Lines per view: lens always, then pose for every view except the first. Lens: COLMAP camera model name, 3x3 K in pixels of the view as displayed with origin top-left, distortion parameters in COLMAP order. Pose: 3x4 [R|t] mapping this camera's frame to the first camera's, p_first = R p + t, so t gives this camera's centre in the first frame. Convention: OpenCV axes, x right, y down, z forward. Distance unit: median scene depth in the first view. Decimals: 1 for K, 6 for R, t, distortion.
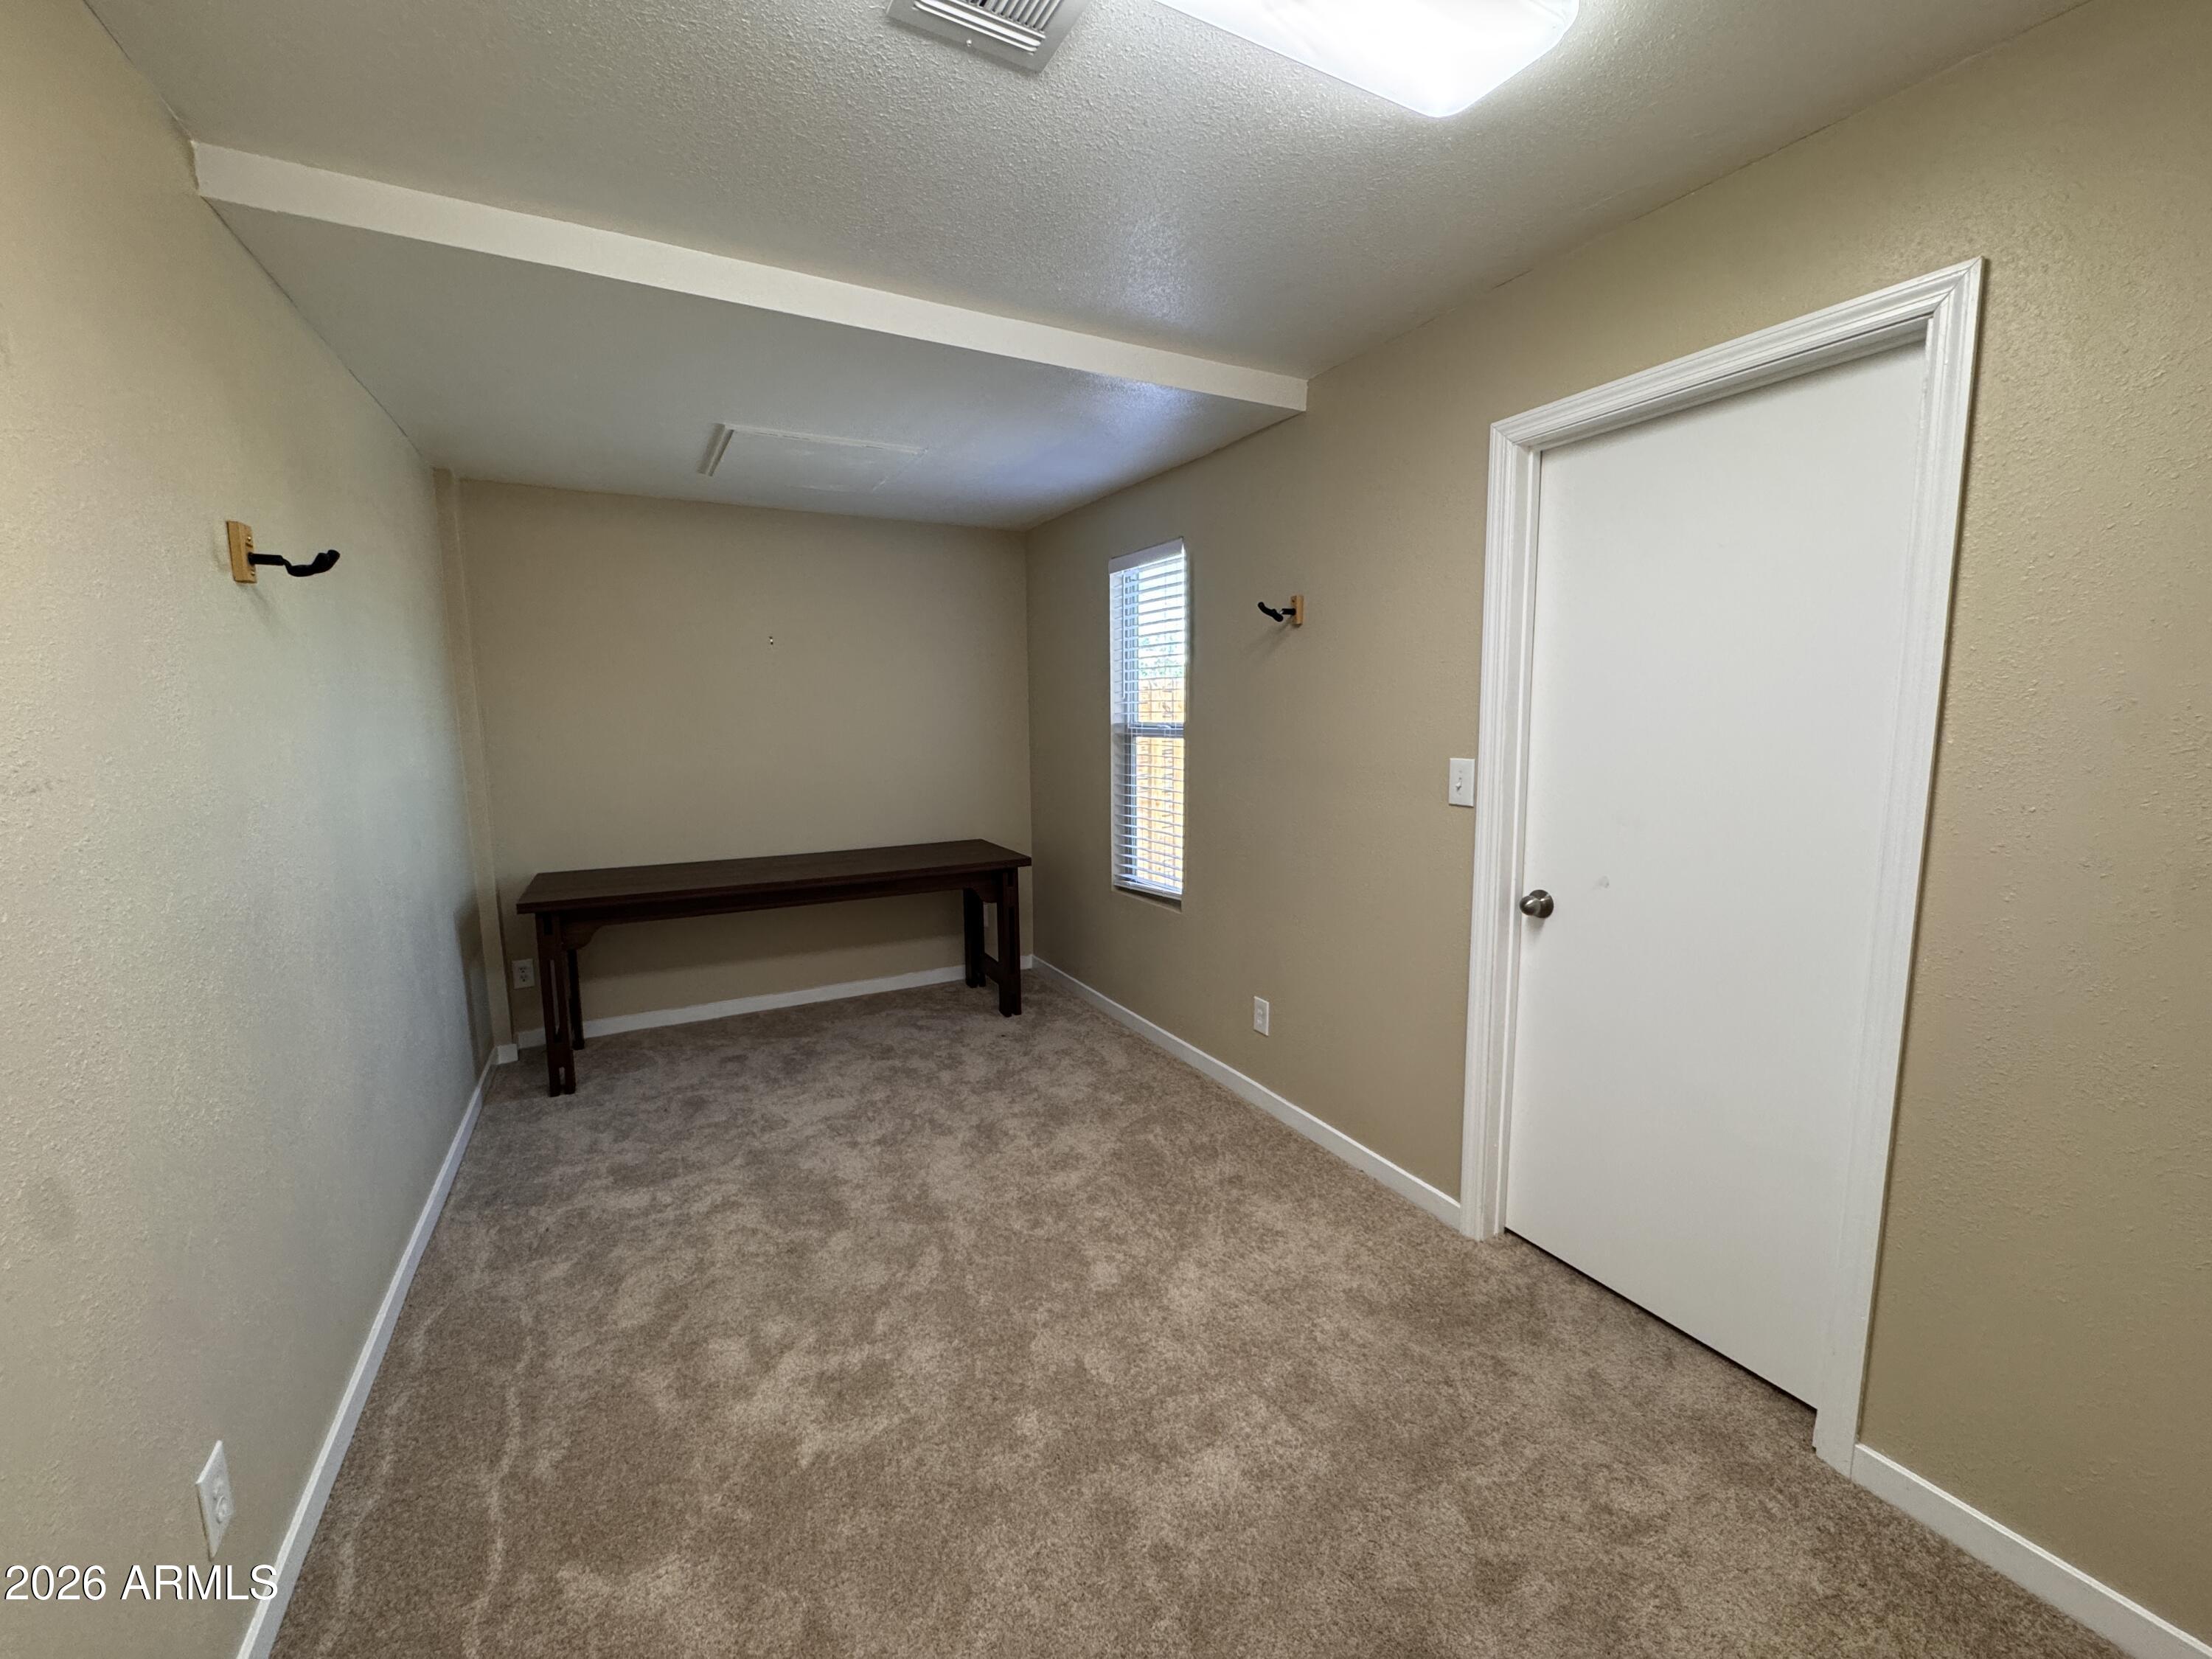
lens RADIAL K [[887.7, 0, 1106.0], [0, 887.7, 829.5], [0, 0, 1]] dist [-0.000222, 0.000099]
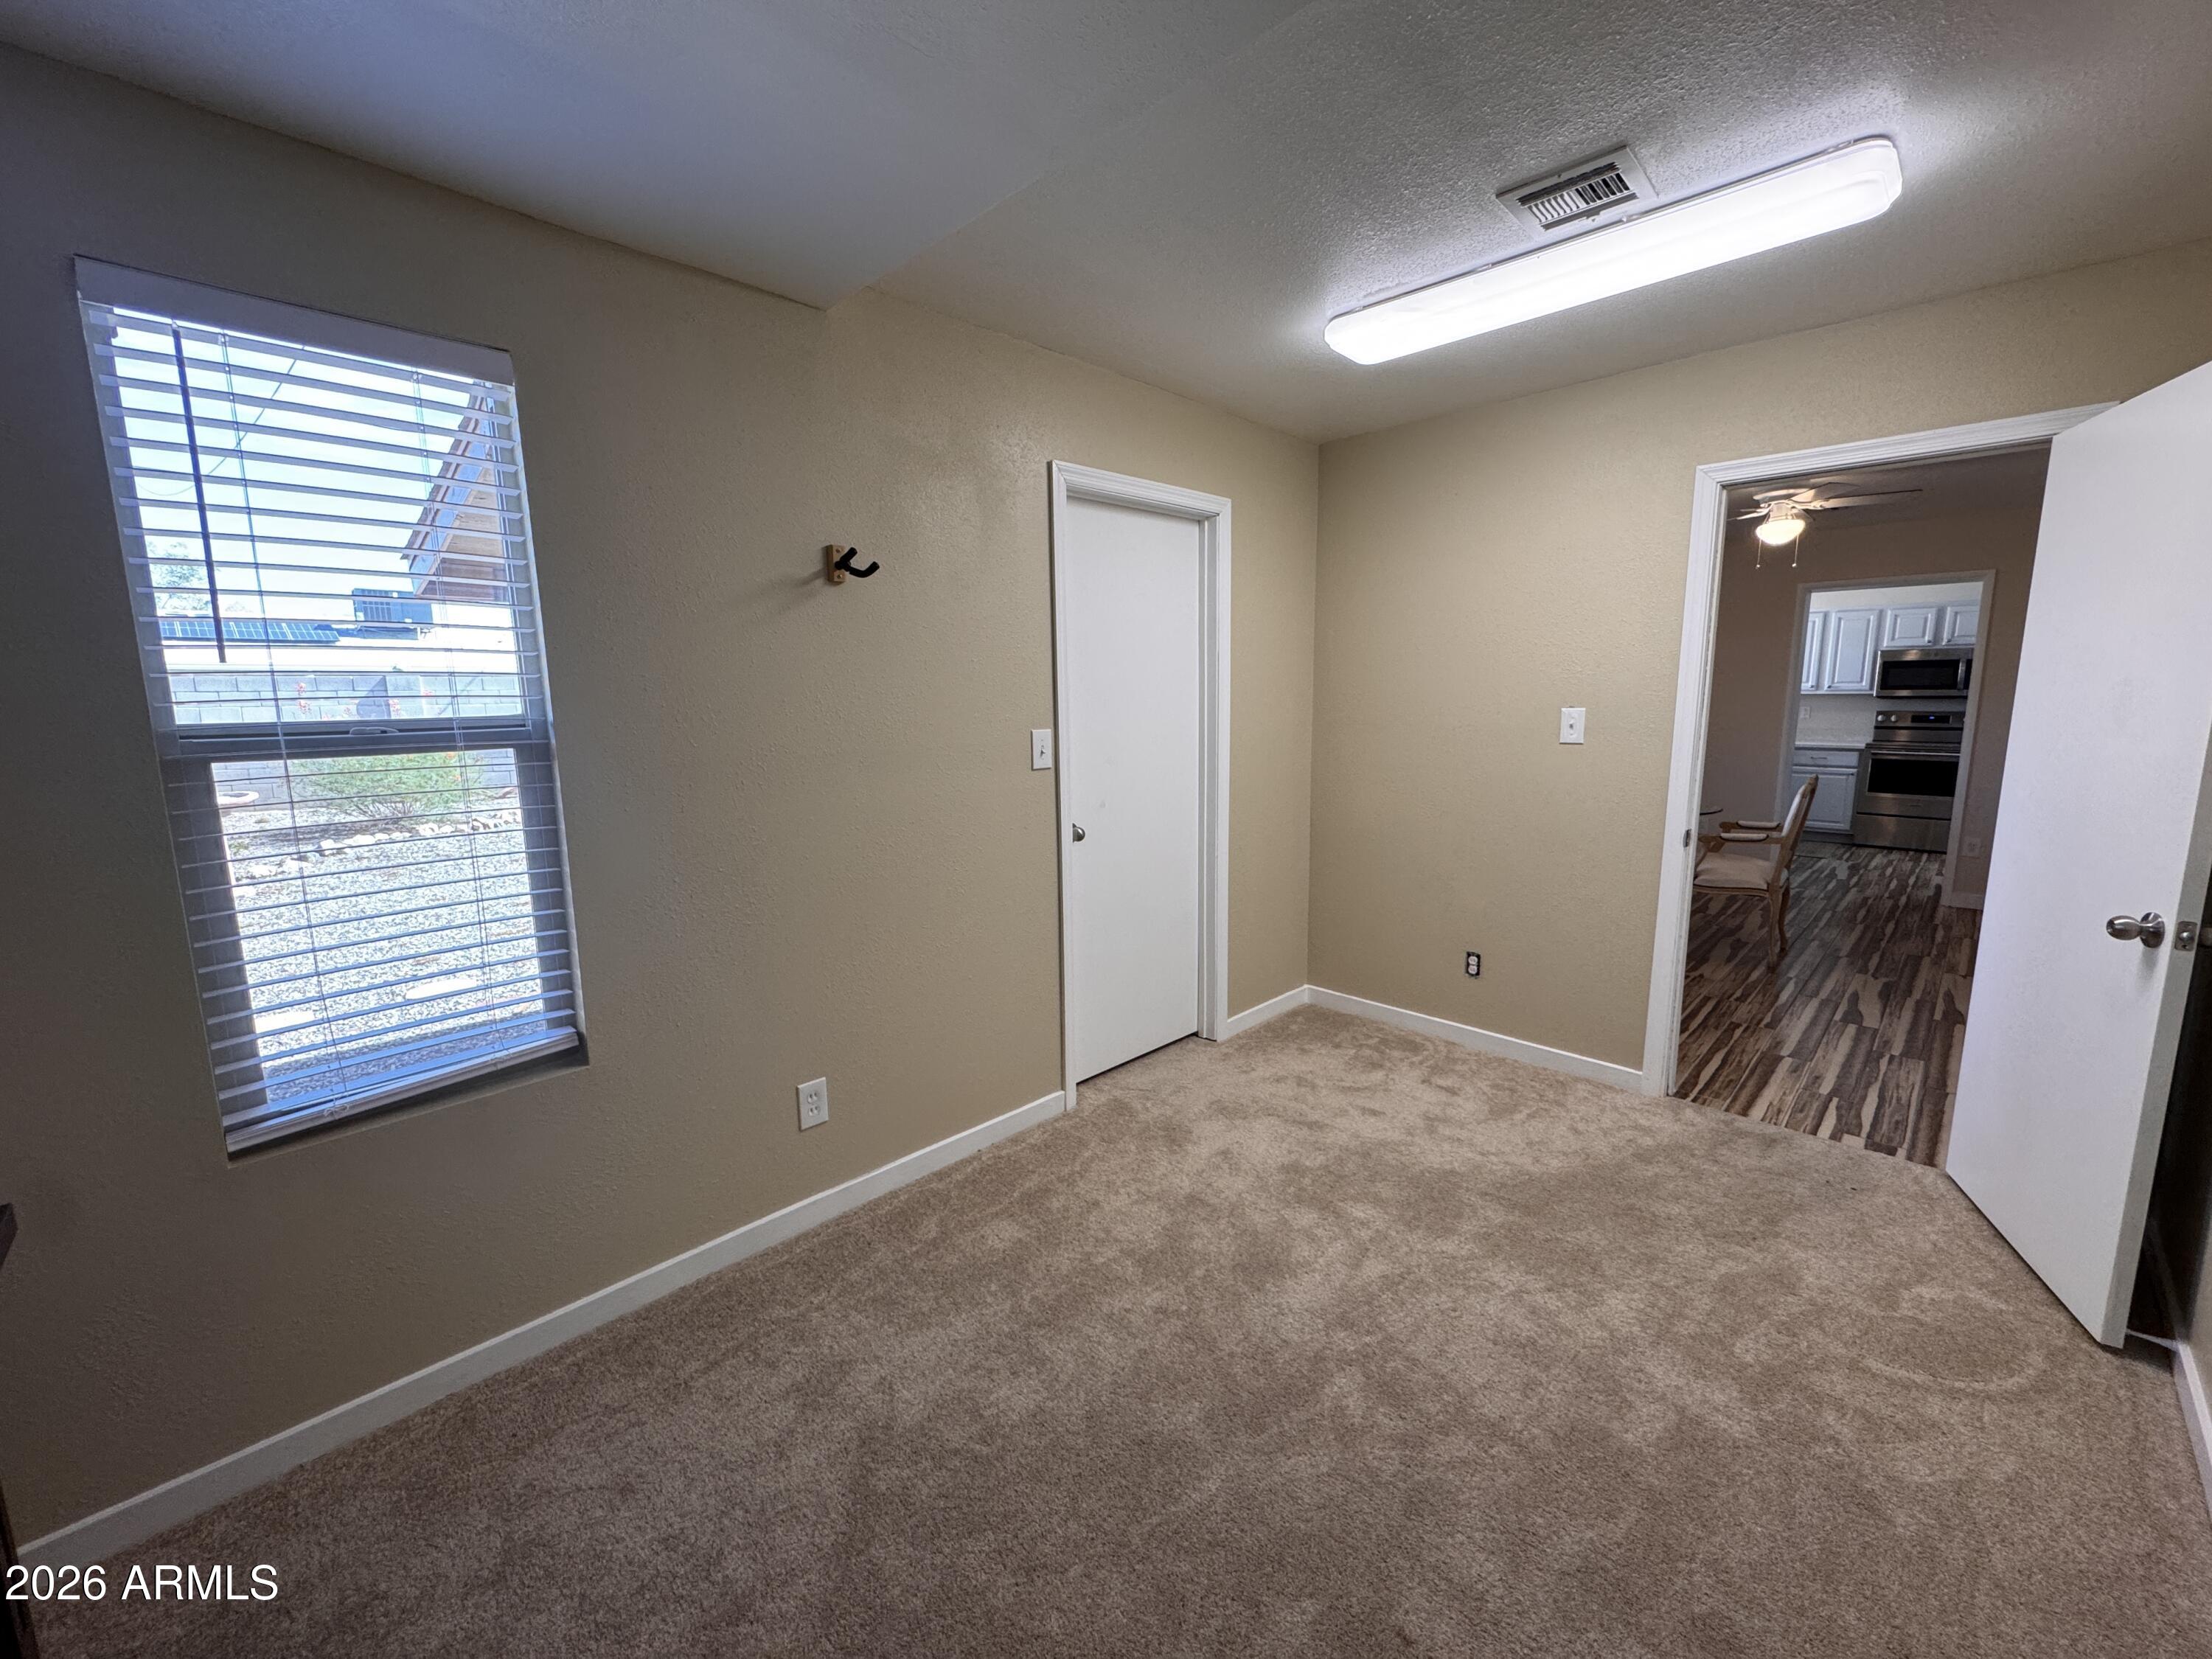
lens RADIAL K [[887.7, 0, 1106.0], [0, 887.7, 829.5], [0, 0, 1]] dist [-0.000222, 0.000099]
pose [[-0.289586, -0.135729, 0.947480, -0.654443], [0.143885, 0.972473, 0.183286, -0.130860], [-0.946275, 0.189405, -0.262085, 1.054279]]
